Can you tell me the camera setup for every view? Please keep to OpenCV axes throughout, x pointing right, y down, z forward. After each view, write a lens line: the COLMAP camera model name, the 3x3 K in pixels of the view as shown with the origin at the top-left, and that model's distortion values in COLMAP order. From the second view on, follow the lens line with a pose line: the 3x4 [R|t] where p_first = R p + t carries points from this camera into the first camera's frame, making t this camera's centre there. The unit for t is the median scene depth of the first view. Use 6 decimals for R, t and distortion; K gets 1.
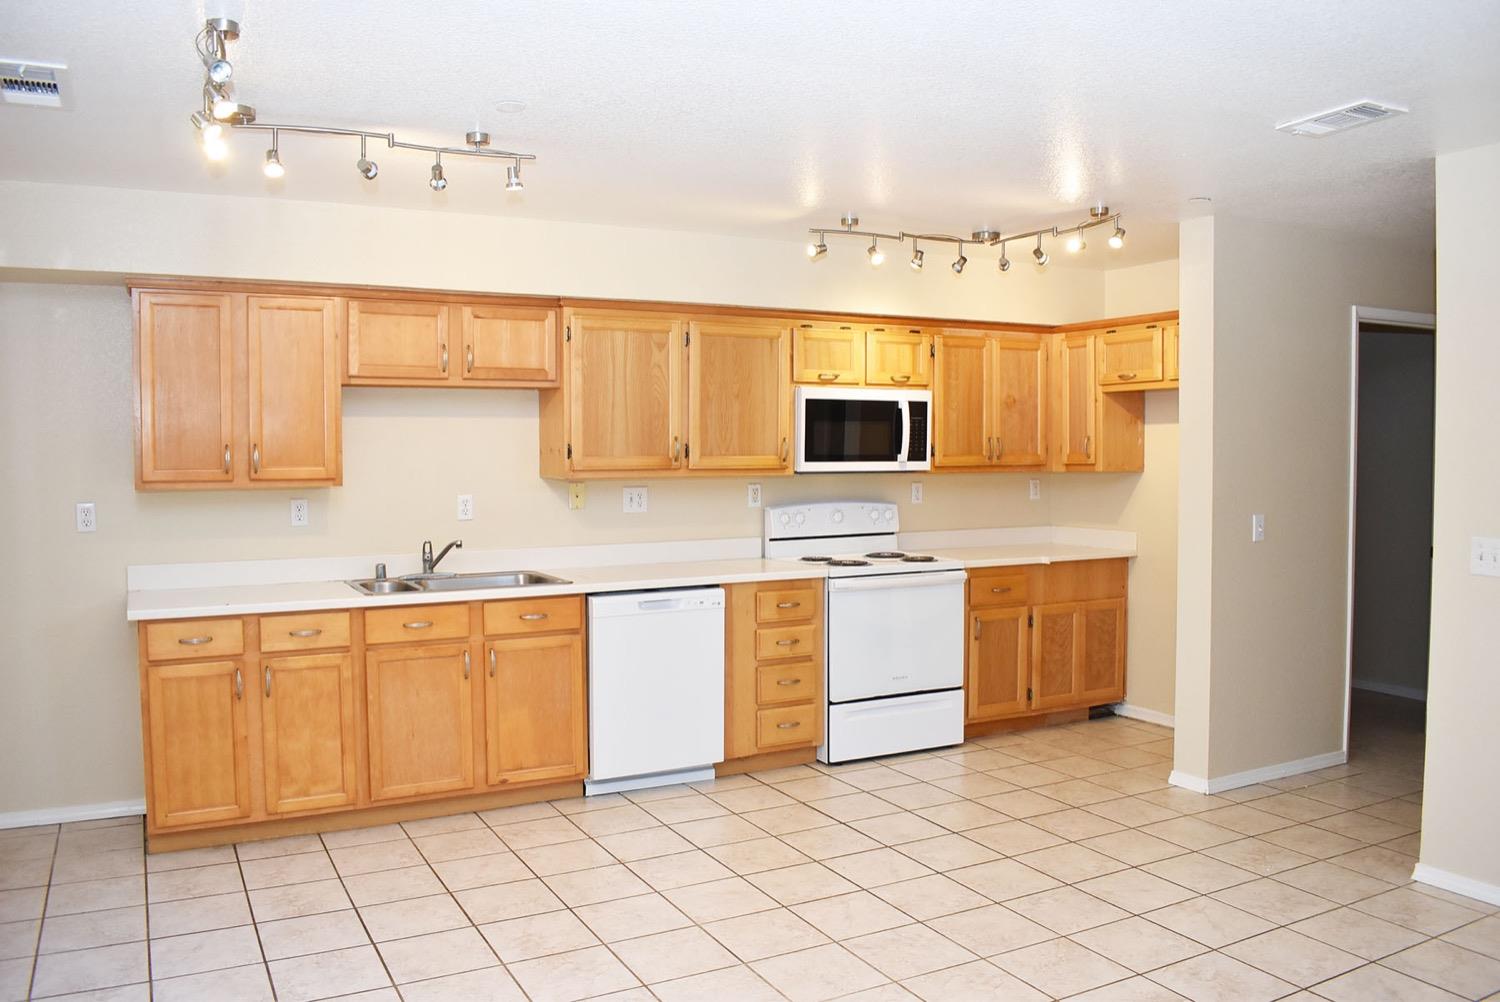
lens RADIAL K [[1176.3, 0, 748.7], [0, 1176.3, 502.6], [0, 0, 1]] dist [-0.097033, 0.017193]
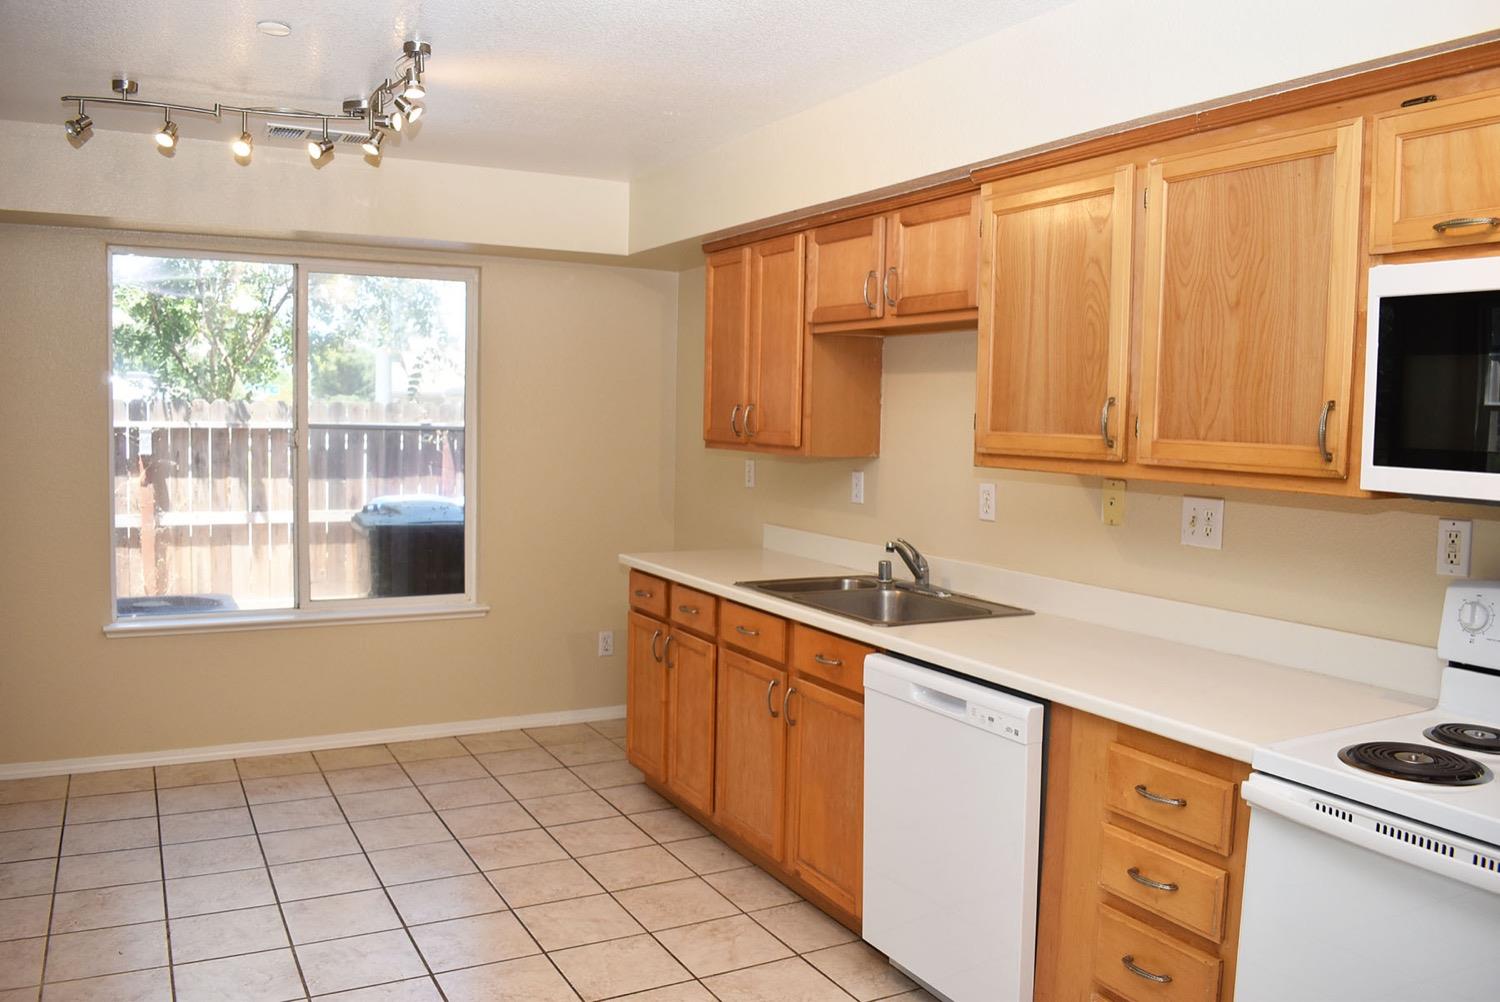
lens RADIAL K [[1176.3, 0, 751.6], [0, 1176.3, 507.6], [0, 0, 1]] dist [-0.097033, 0.017193]
pose [[0.006214, 0.085166, -0.996347, 0.486457], [-0.068952, 0.994032, 0.084538, -0.045258], [0.997601, 0.068175, 0.012049, 0.936741]]
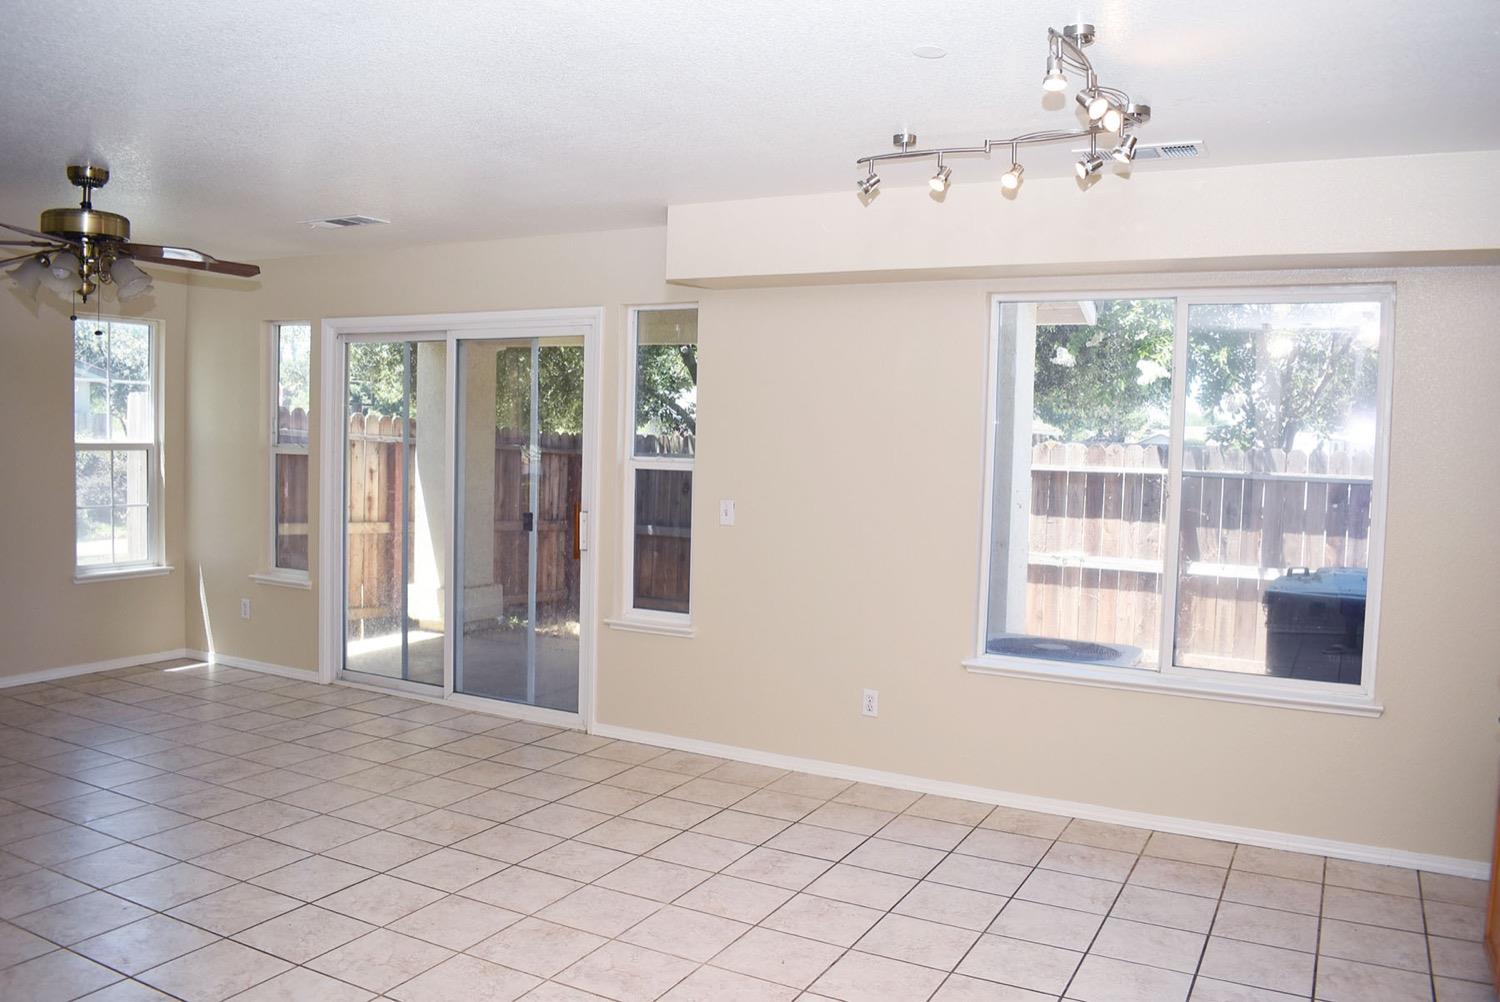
lens RADIAL K [[1176.3, 0, 746.2], [0, 1176.3, 502.6], [0, 0, 1]] dist [-0.097033, 0.017193]
pose [[-0.830790, 0.012834, -0.556437, 0.268785], [-0.049110, 0.994145, 0.096252, -0.053301], [0.554415, 0.107292, -0.825296, 1.131894]]
